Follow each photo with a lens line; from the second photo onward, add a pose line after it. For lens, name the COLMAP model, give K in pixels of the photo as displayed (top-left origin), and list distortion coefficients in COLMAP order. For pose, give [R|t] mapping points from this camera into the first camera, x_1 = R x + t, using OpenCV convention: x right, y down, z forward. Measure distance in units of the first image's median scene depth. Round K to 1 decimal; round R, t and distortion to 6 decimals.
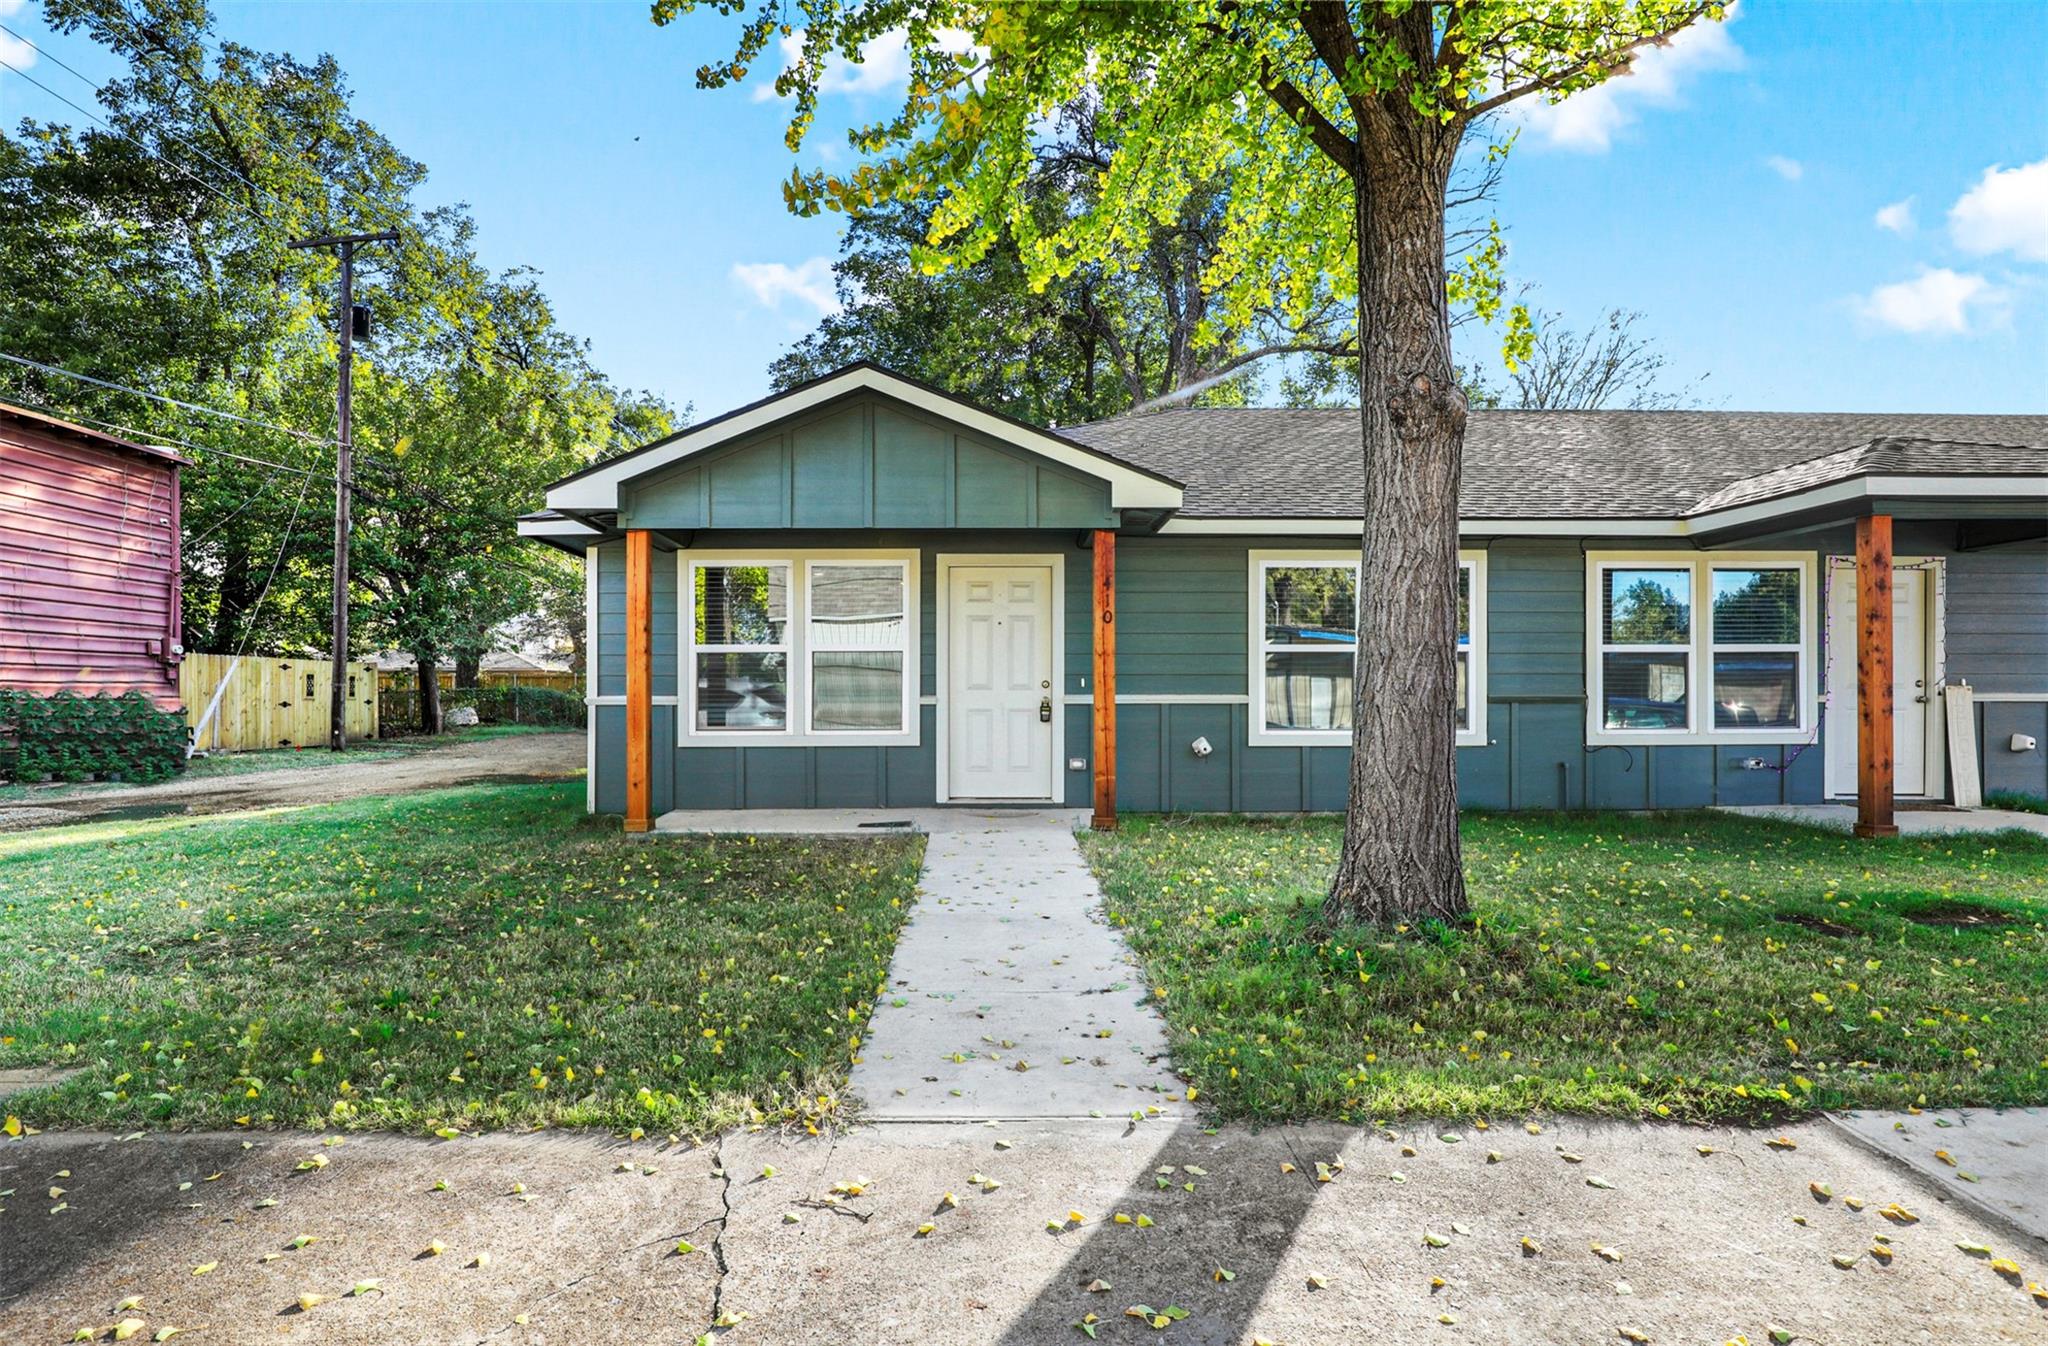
lens RADIAL K [[1046.5, 0, 1023.3], [0, 1046.5, 694.8], [0, 0, 1]] dist [-0.003460, -0.000359]
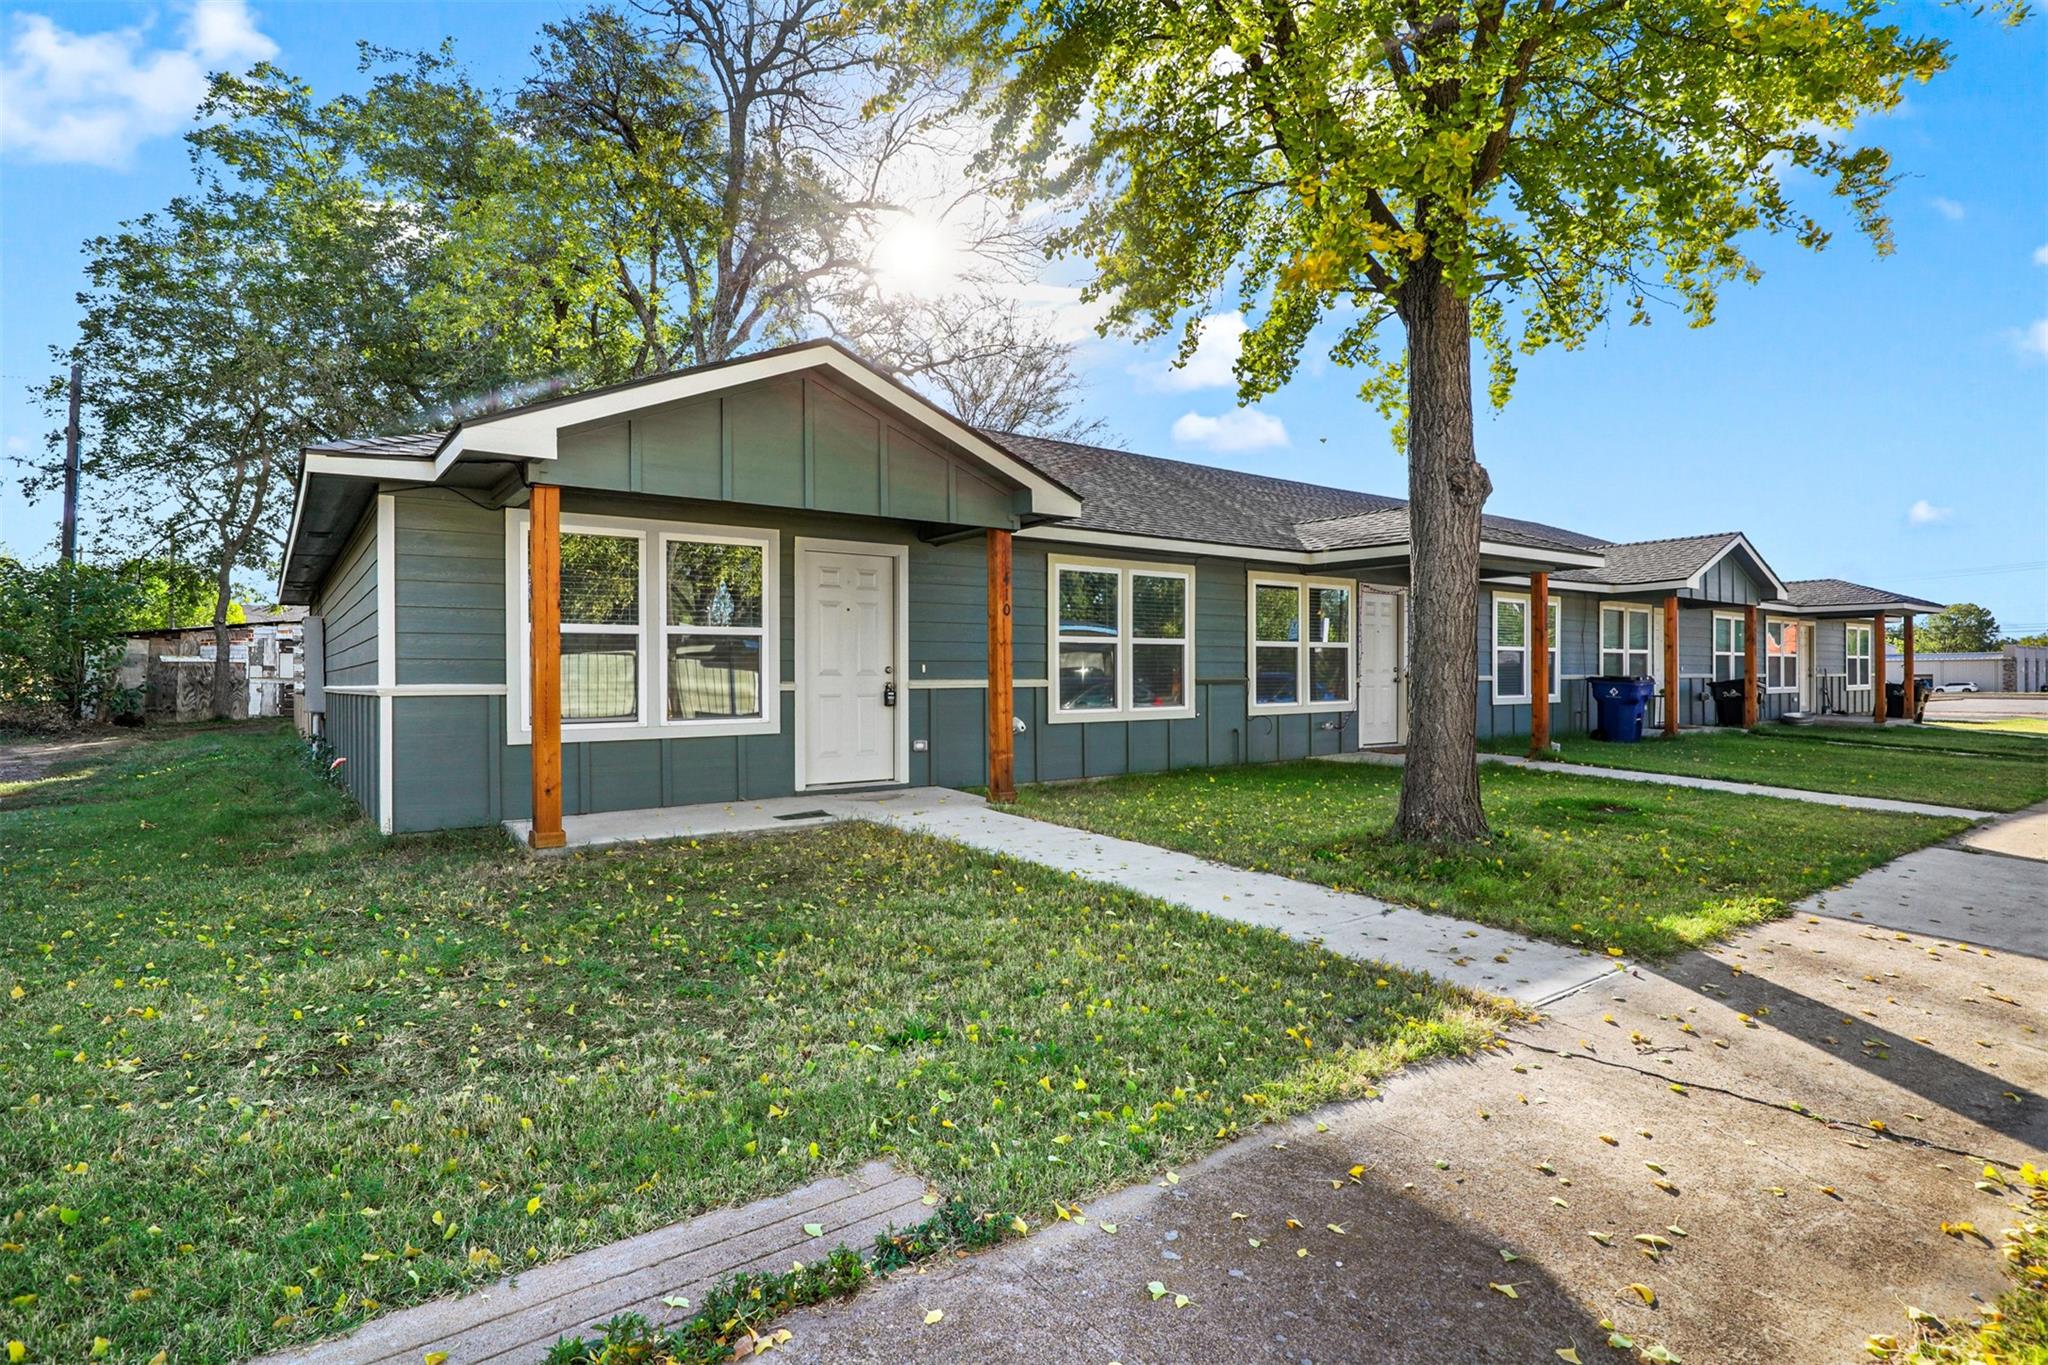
lens RADIAL K [[1014.2, 0, 1024.0], [0, 1014.2, 682.5], [0, 0, 1]] dist [-0.028135, -0.000217]
pose [[0.814647, -0.006382, 0.579922, -0.457323], [0.001281, 0.999957, 0.009205, -0.006649], [-0.579956, -0.006756, 0.814620, 0.108163]]
